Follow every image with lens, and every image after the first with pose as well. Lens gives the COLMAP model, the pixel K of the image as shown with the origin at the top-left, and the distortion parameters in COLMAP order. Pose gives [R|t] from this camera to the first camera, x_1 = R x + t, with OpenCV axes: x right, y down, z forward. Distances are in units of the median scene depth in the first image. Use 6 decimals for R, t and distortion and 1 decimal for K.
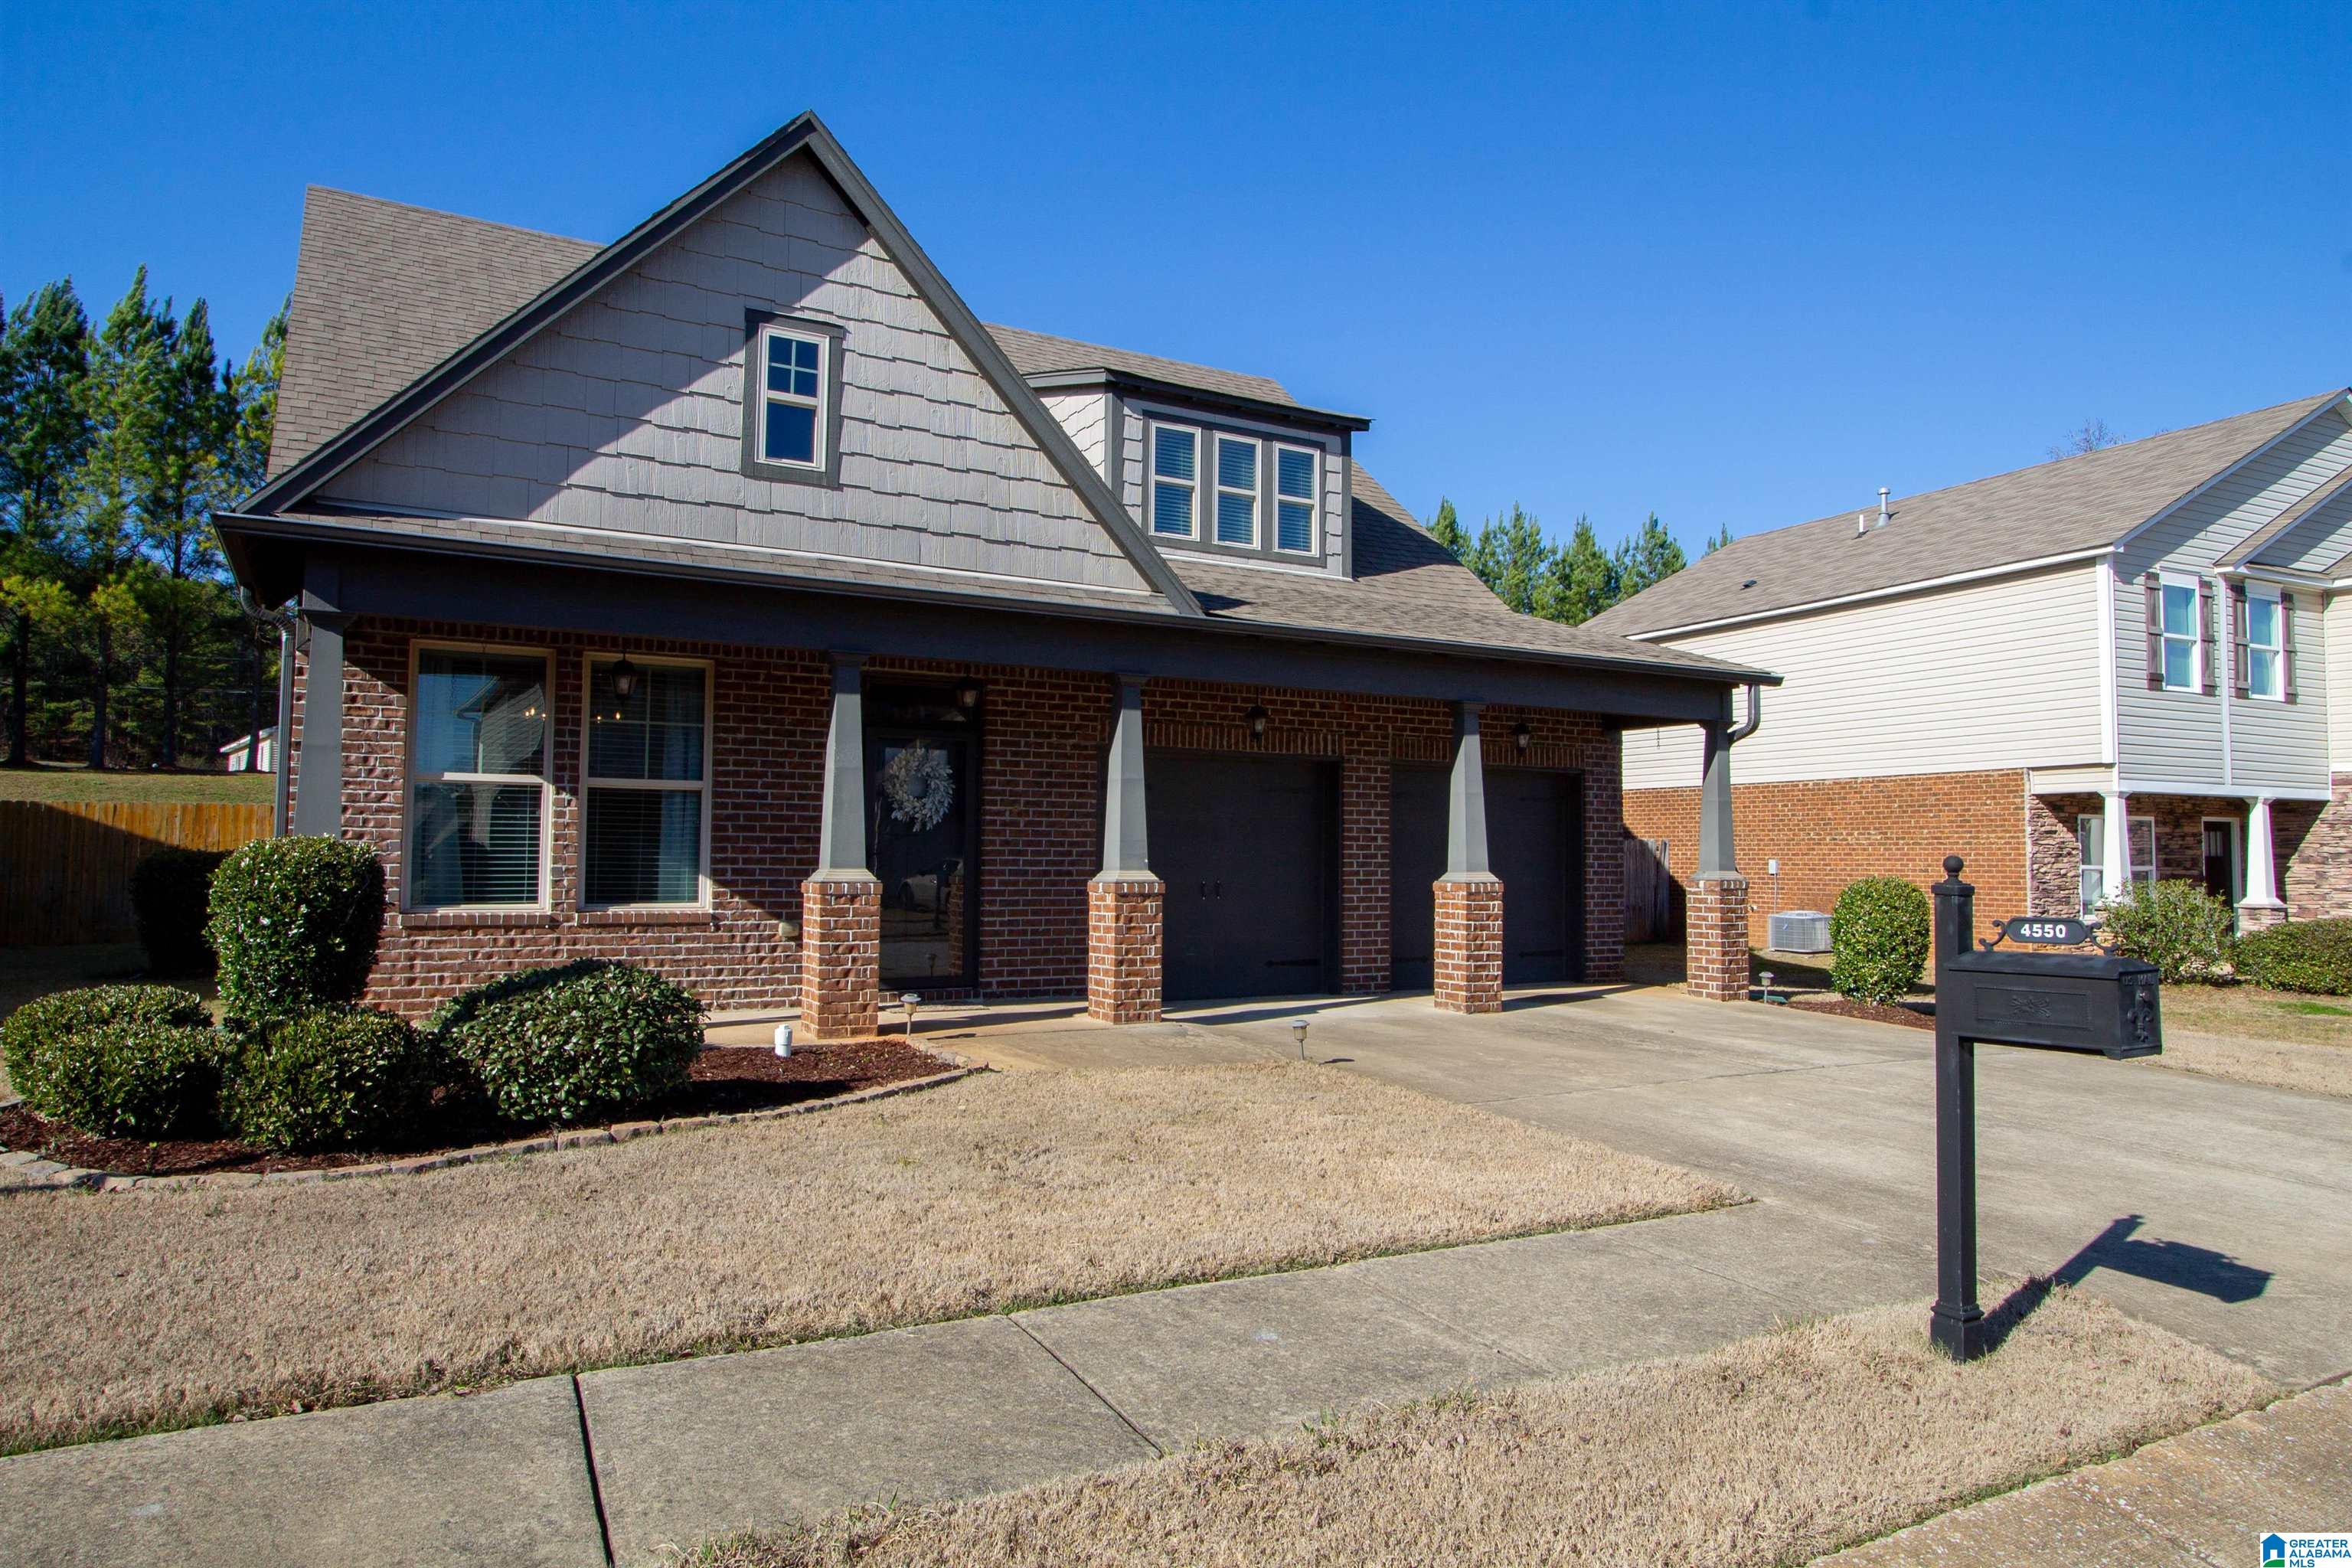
lens RADIAL K [[1489.6, 0, 1177.0], [0, 1489.6, 777.5], [0, 0, 1]] dist [-0.009181, -0.000669]
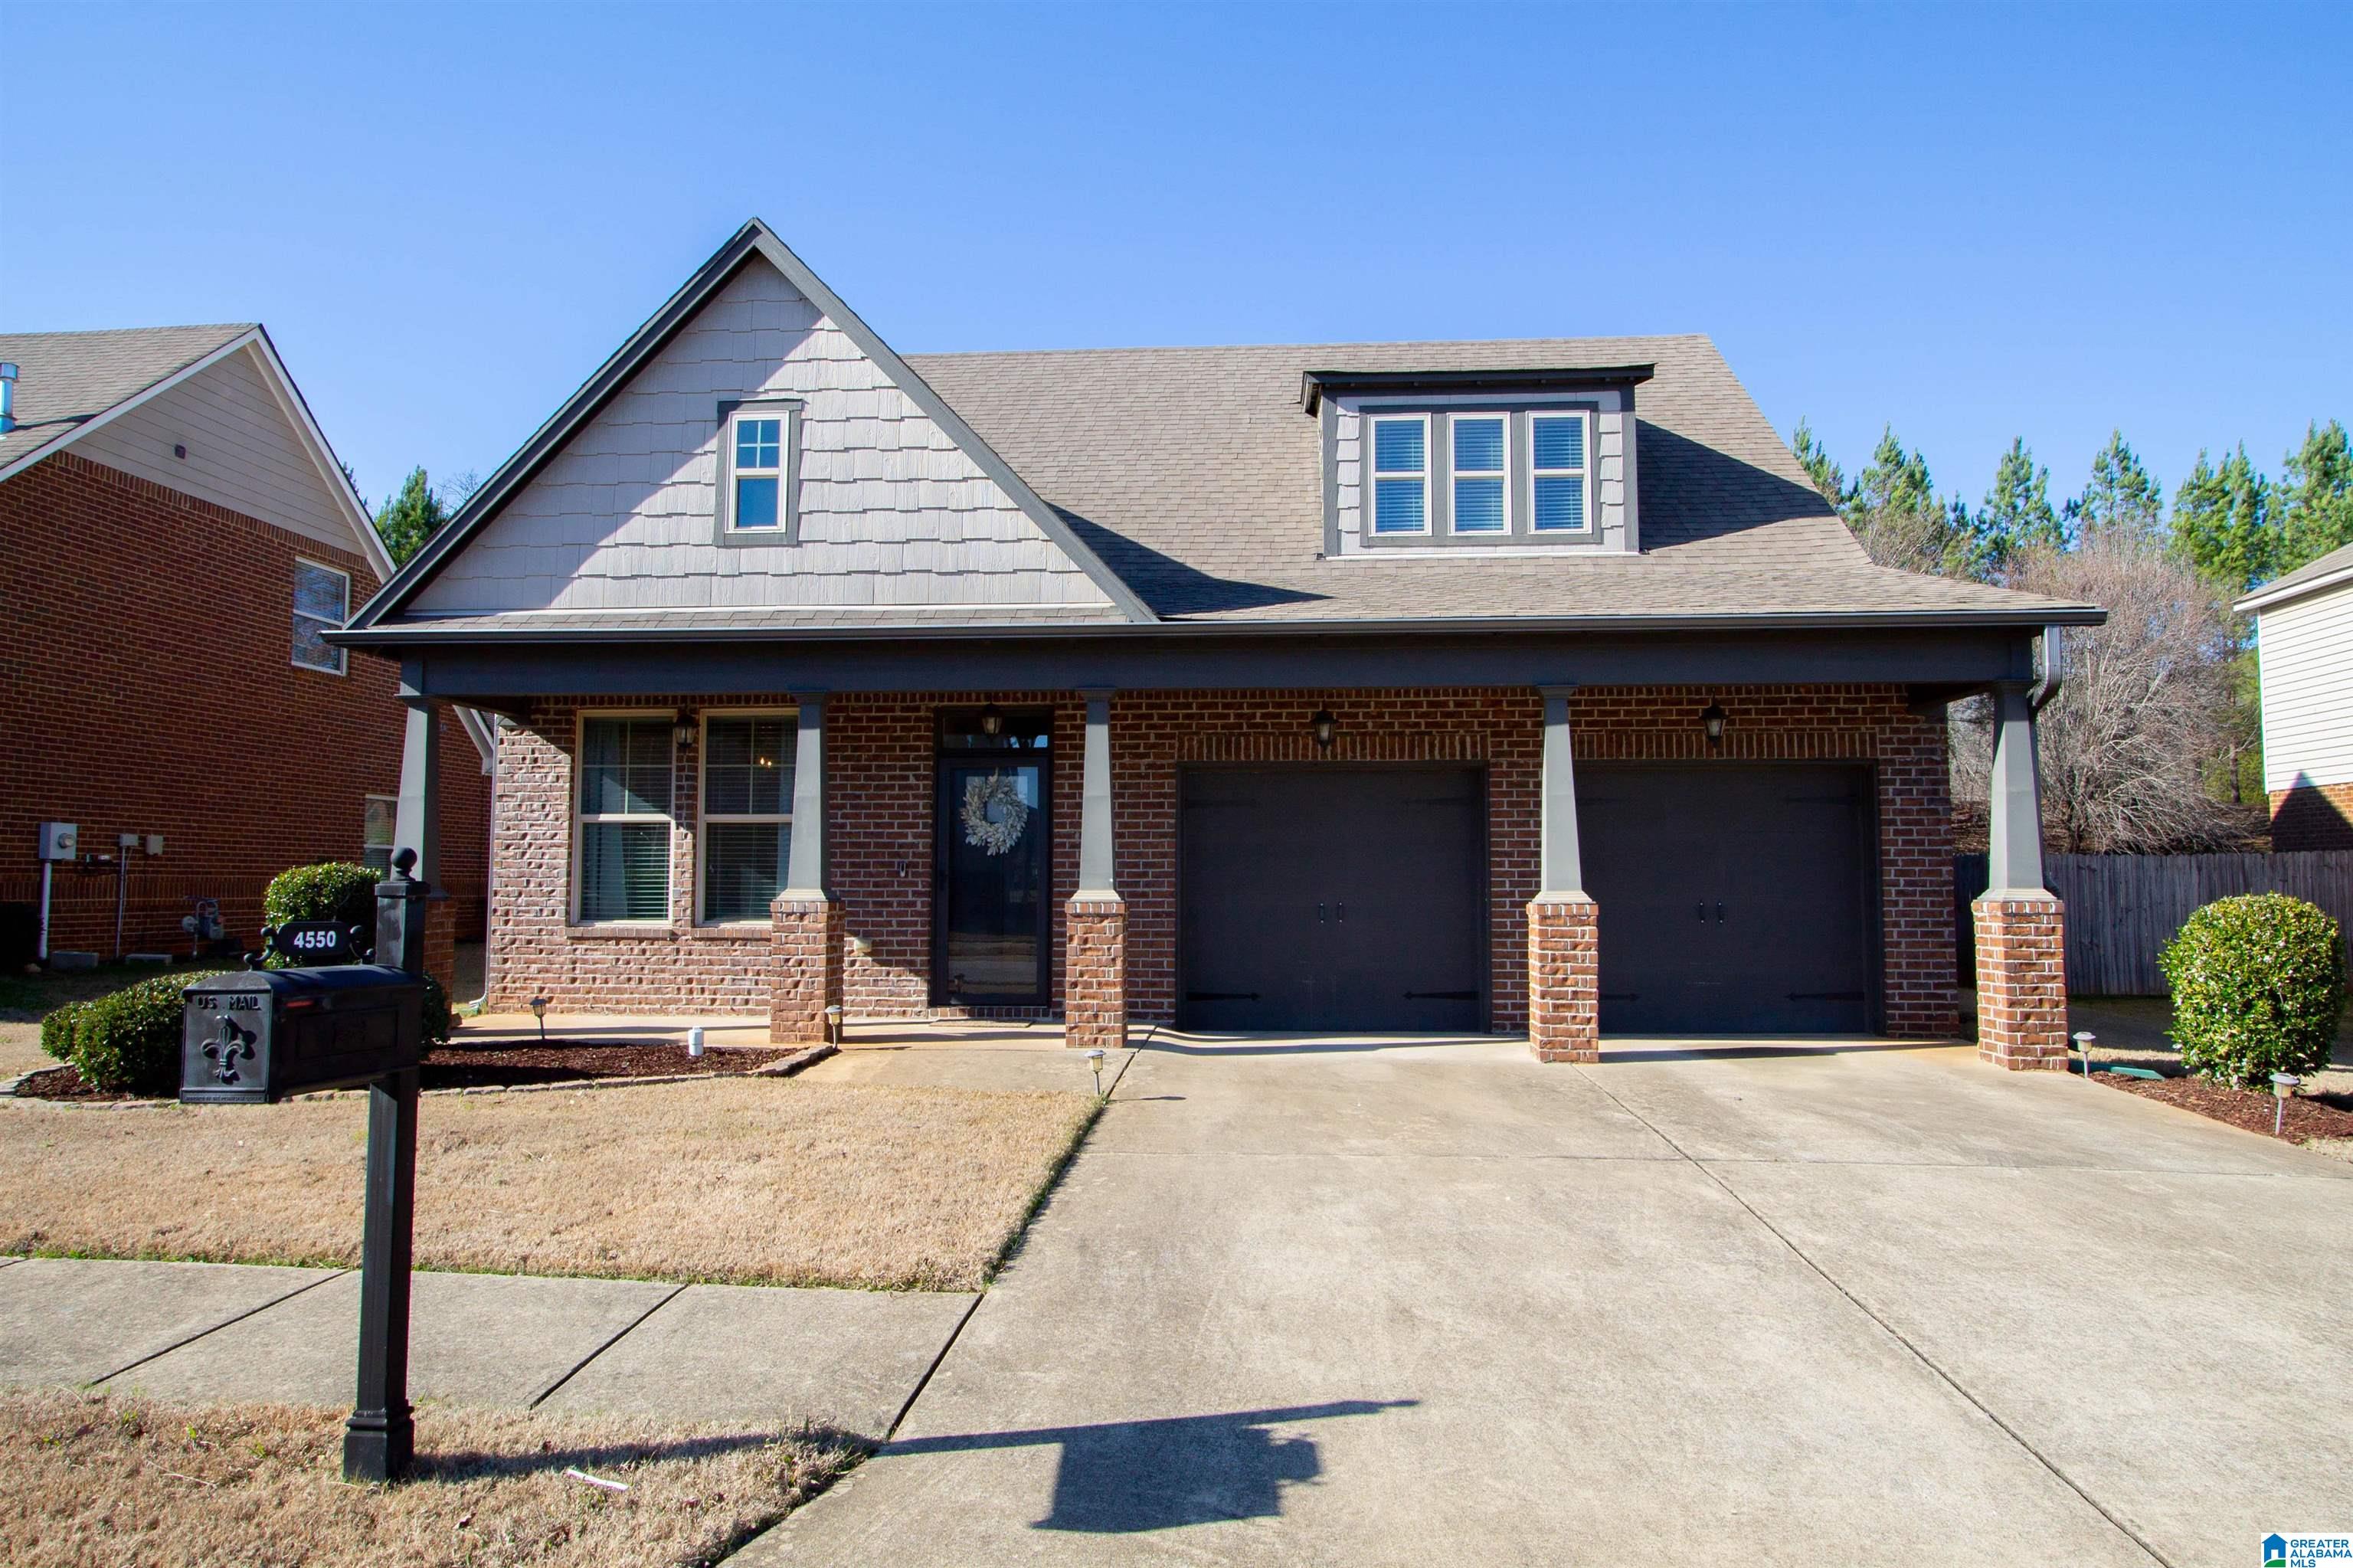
lens RADIAL K [[1447.9, 0, 1176.5], [0, 1447.9, 784.0], [0, 0, 1]] dist [-0.011195, -0.000802]
pose [[0.824128, -0.047709, -0.564391, 0.556465], [0.036417, 0.998848, -0.031257, 0.024898], [0.565231, 0.005206, 0.824916, 0.251756]]
